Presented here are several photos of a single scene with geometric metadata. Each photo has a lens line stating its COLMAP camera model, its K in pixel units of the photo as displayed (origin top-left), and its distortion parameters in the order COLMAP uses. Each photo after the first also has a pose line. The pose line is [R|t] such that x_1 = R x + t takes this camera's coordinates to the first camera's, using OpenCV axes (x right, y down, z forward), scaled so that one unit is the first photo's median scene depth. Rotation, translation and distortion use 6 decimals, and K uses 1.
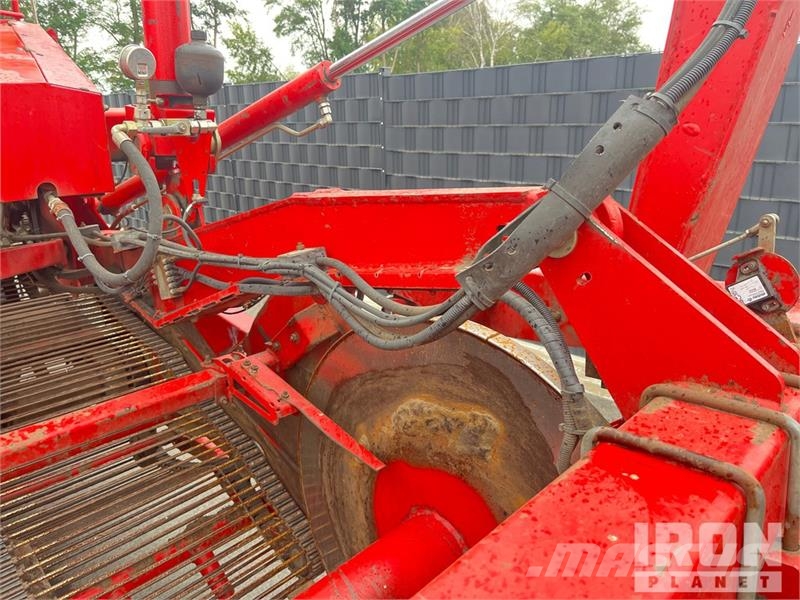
lens RADIAL K [[605.0, 0, 394.0], [0, 605.0, 296.3], [0, 0, 1]] dist [0.057091, -0.082379]
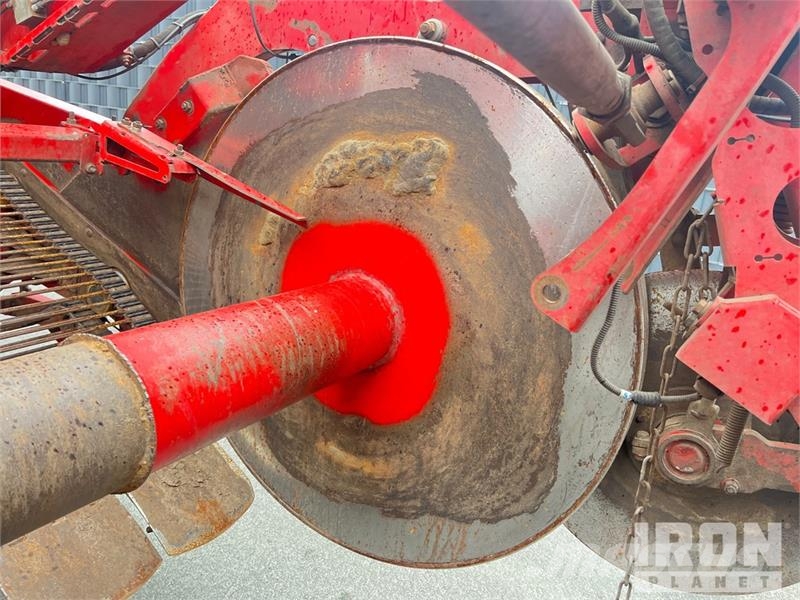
lens RADIAL K [[605.0, 0, 404.9], [0, 605.0, 302.1], [0, 0, 1]] dist [0.057091, -0.082379]
pose [[0.961048, 0.053983, 0.271060, -0.106867], [-0.056222, 0.998418, 0.000494, 0.386942], [-0.270604, -0.015714, 0.962562, 0.121251]]
